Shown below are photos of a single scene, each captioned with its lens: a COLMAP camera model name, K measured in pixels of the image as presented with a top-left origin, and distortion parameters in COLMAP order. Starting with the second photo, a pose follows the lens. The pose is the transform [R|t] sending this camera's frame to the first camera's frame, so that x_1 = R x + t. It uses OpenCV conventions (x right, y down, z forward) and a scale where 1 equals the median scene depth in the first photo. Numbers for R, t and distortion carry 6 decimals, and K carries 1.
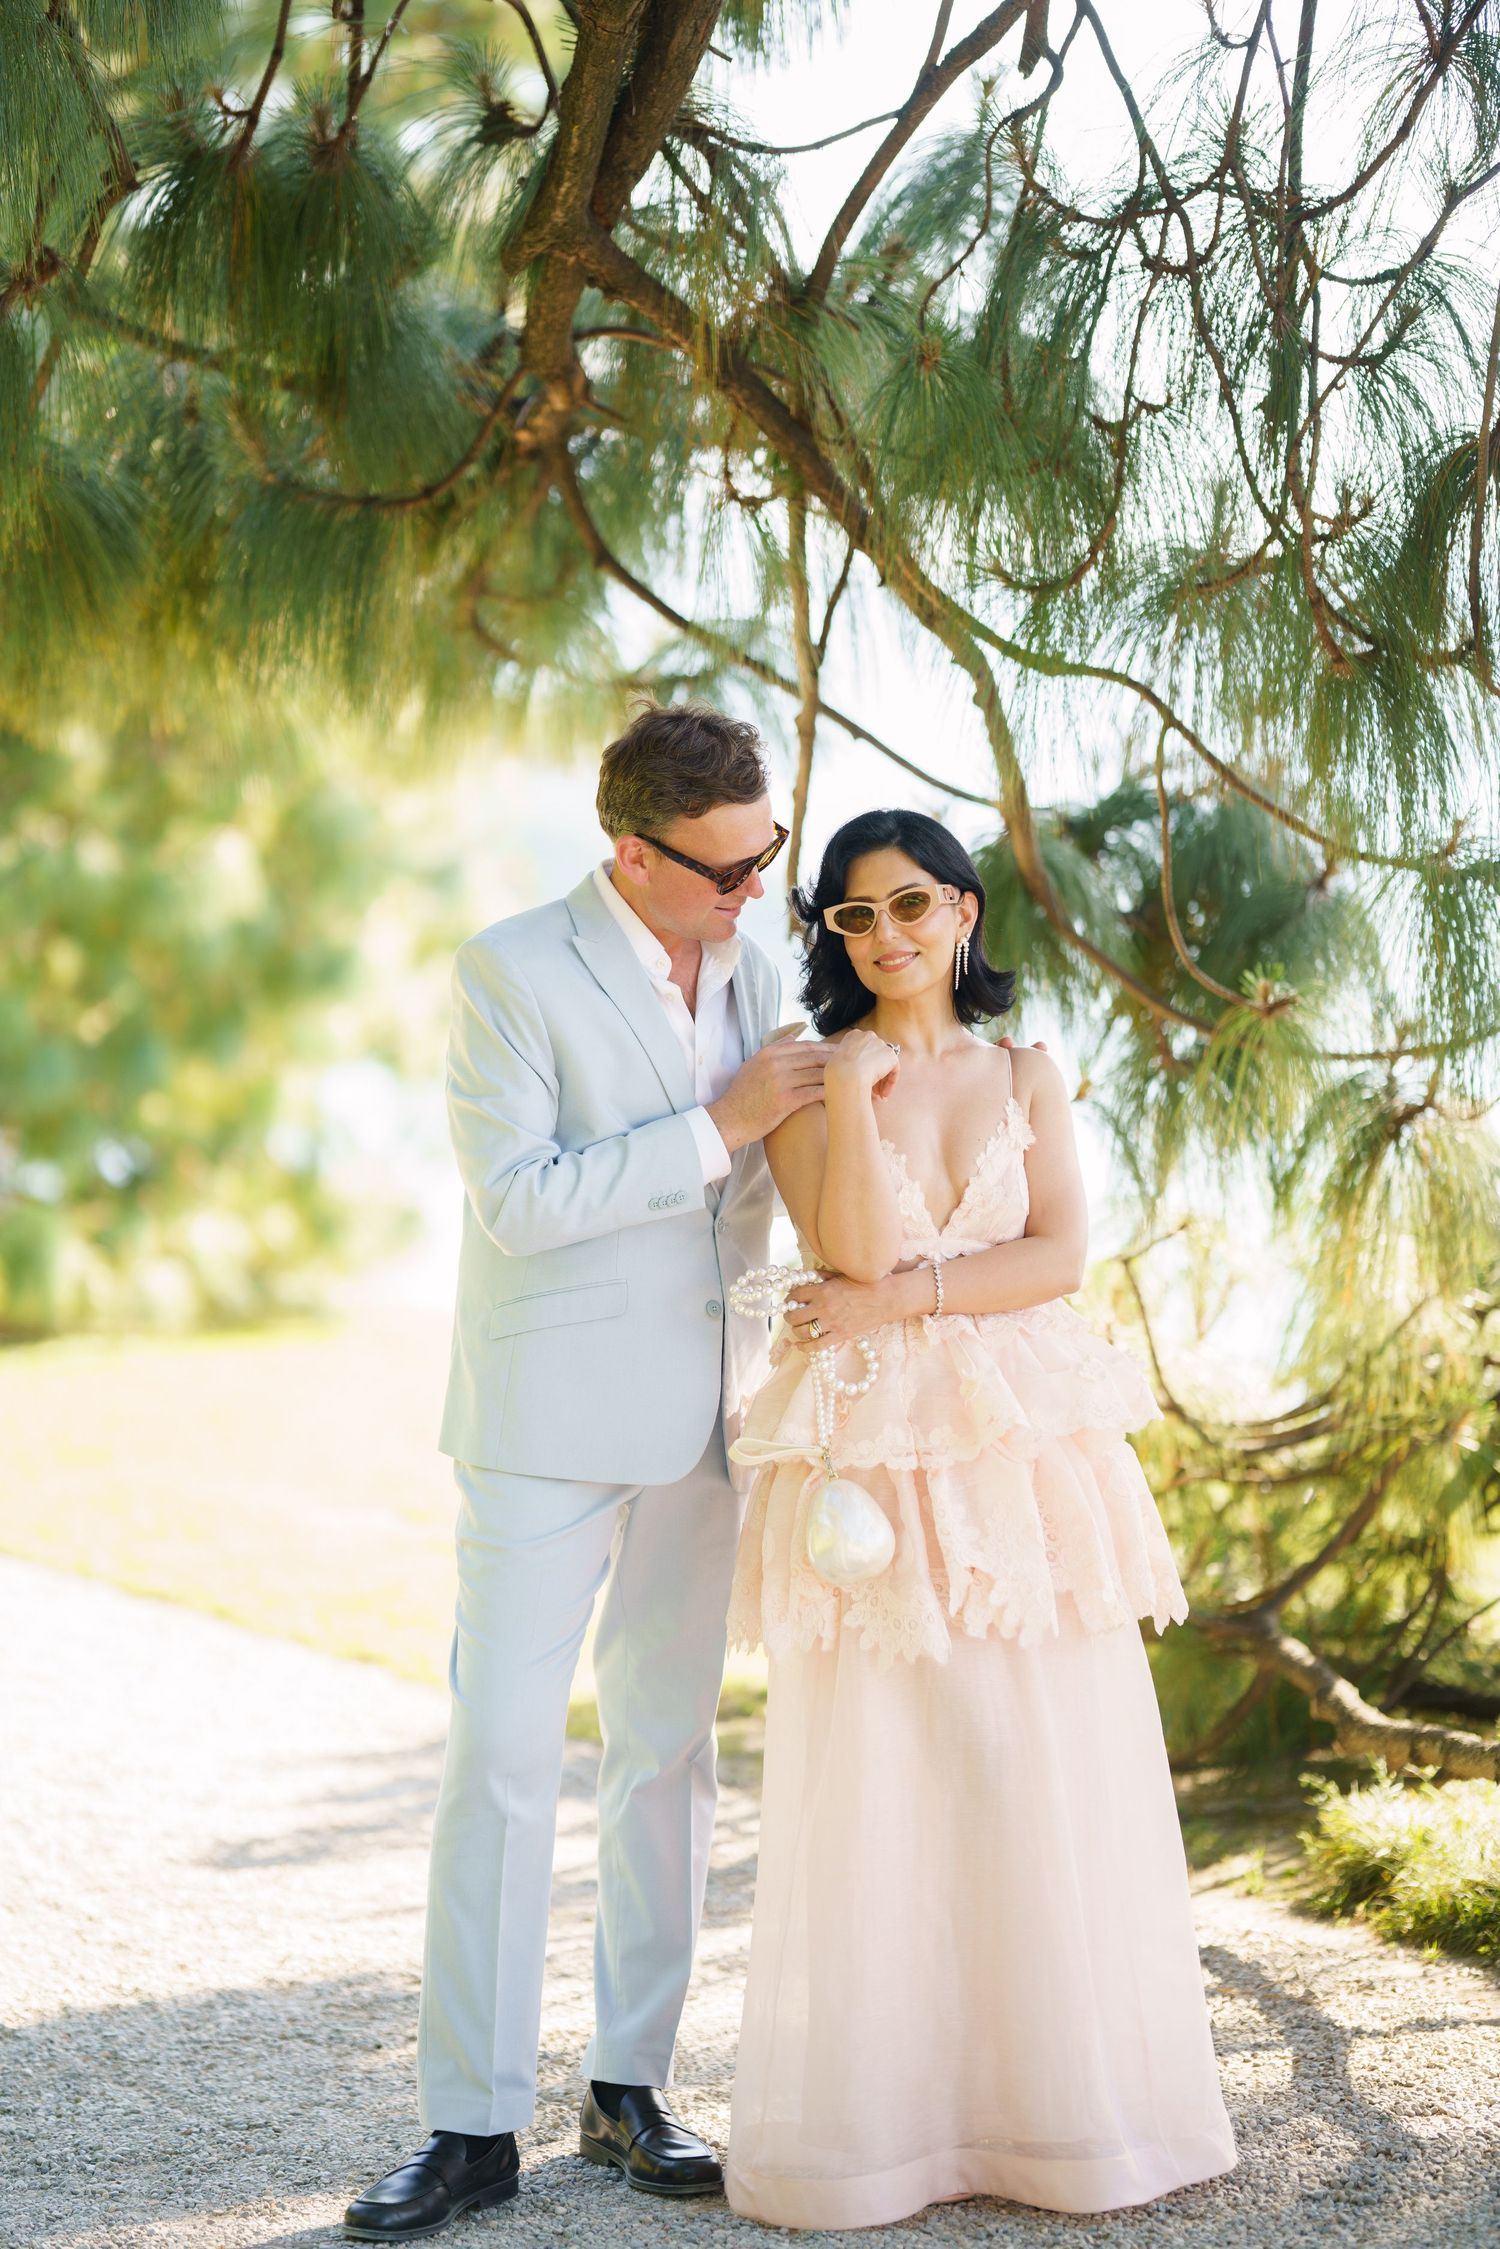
lens RADIAL K [[5475.2, 0, 750.0], [0, 5475.2, 1124.5], [0, 0, 1]] dist [0.733110, 1.145257]
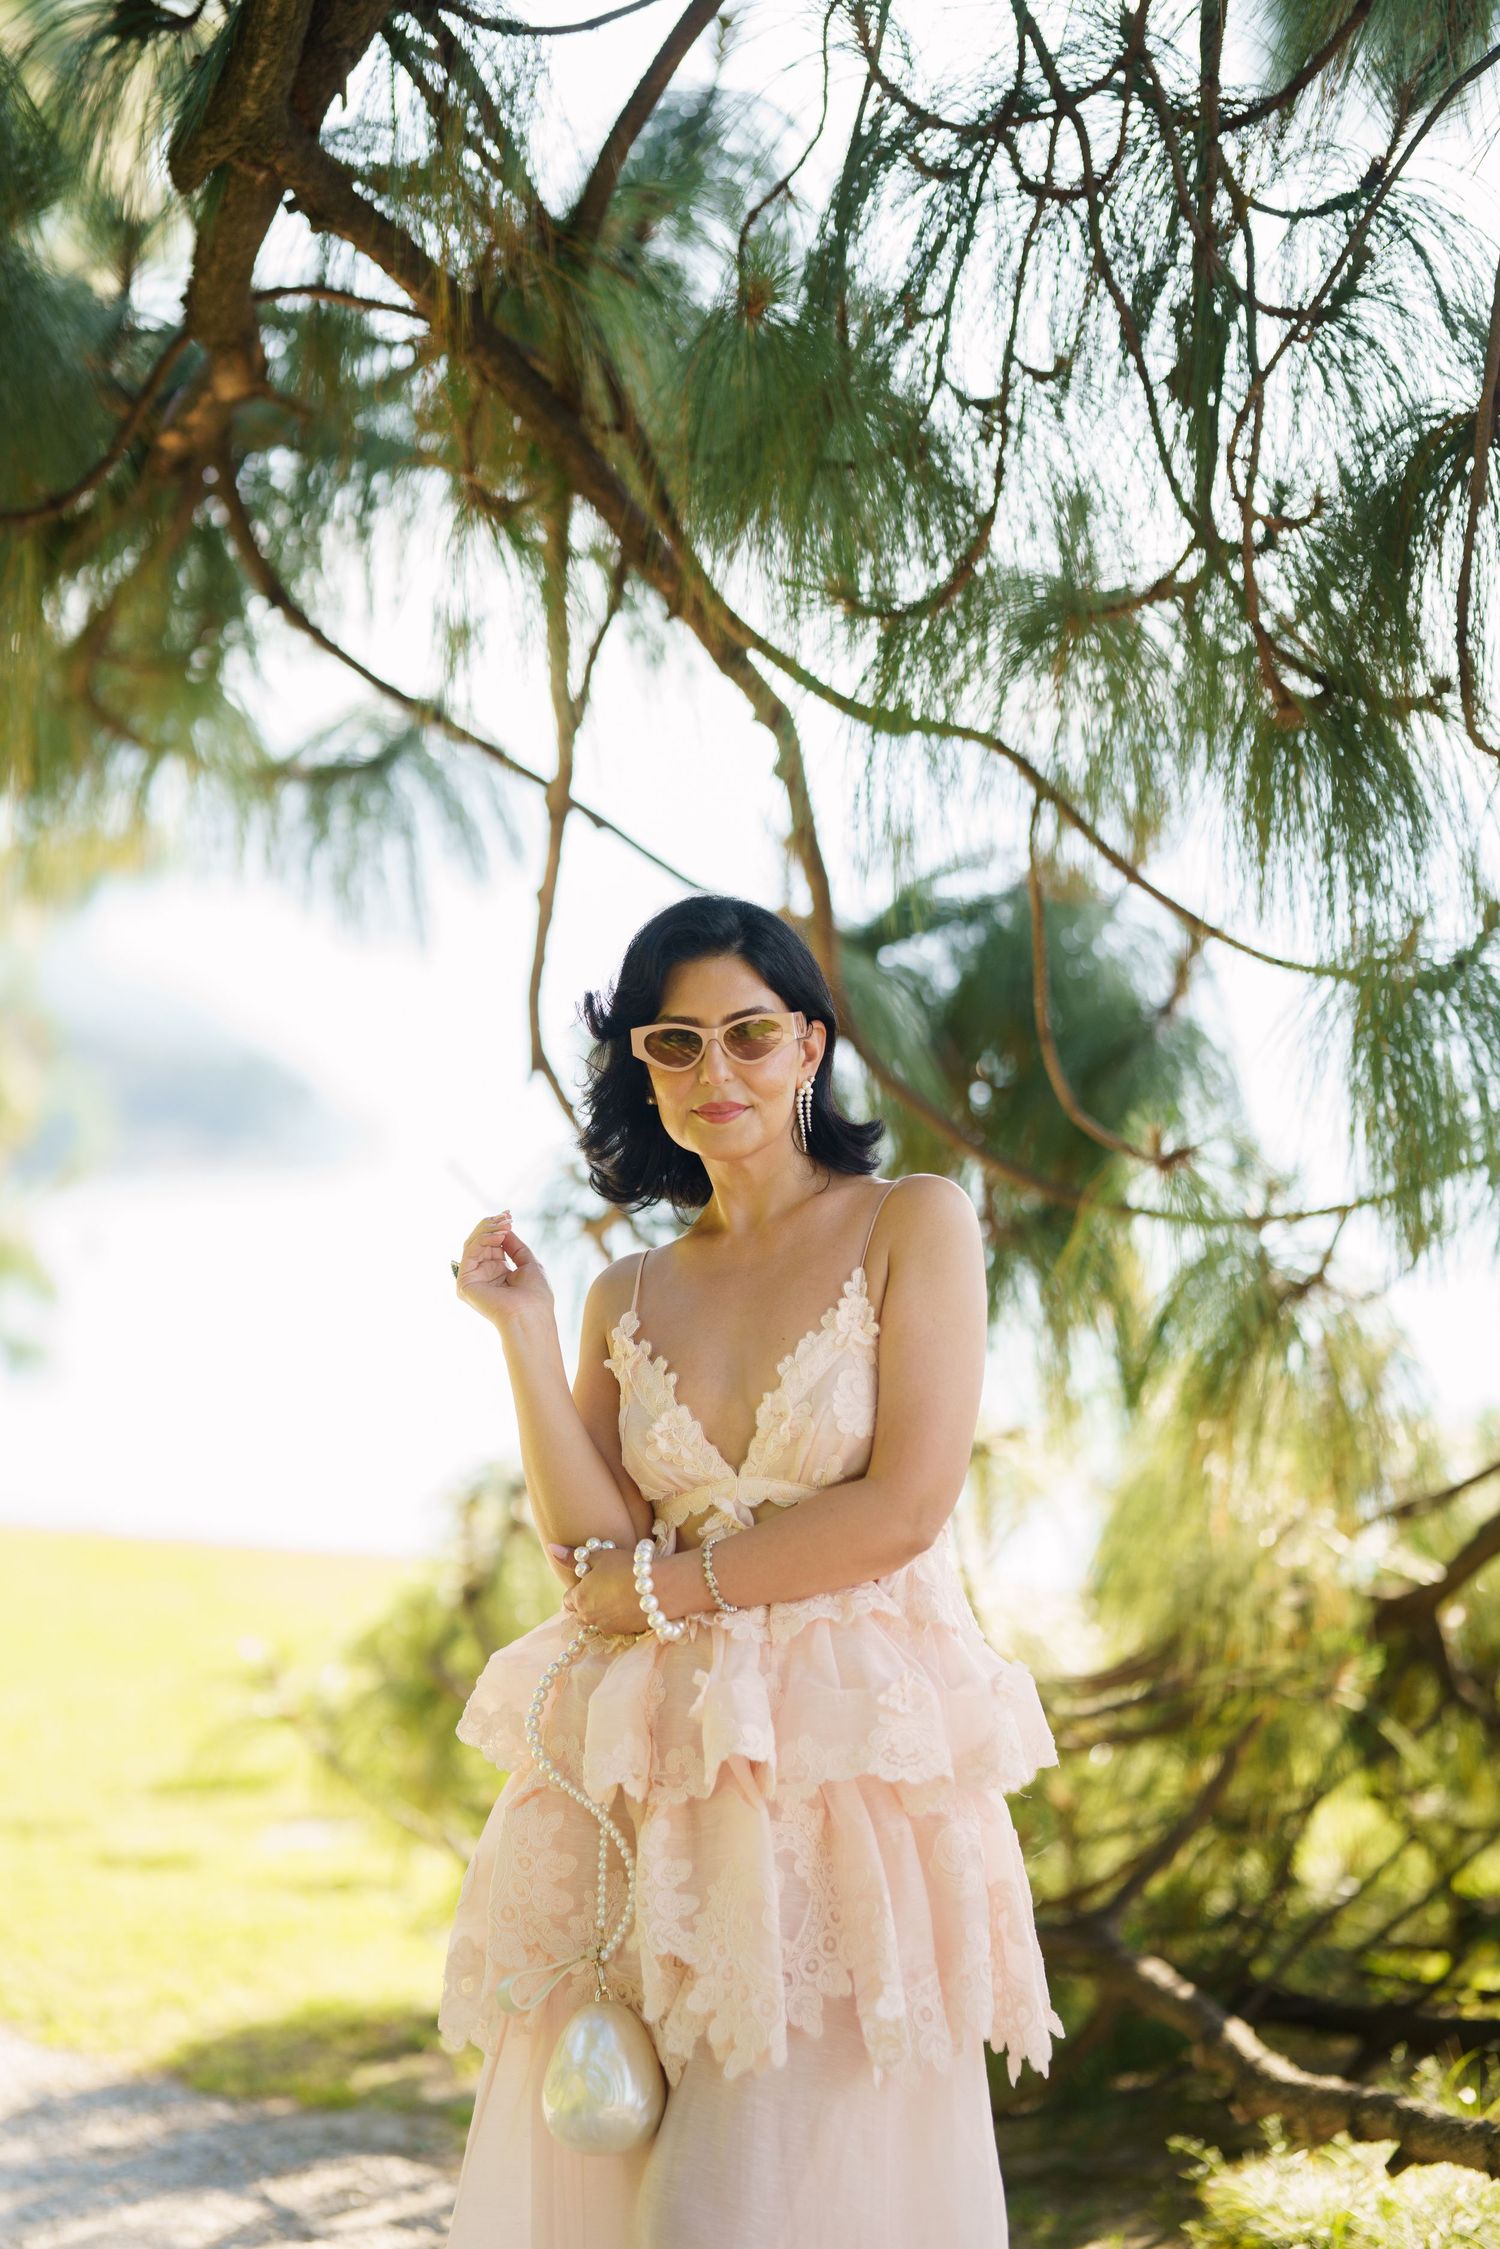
lens RADIAL K [[5475.2, 0, 750.0], [0, 5475.2, 1124.5], [0, 0, 1]] dist [0.733110, 1.145257]
pose [[0.995332, -0.016169, 0.095142, -0.039034], [0.019027, 0.999392, -0.029216, -0.005006], [-0.094611, 0.030890, 0.995035, 0.240192]]
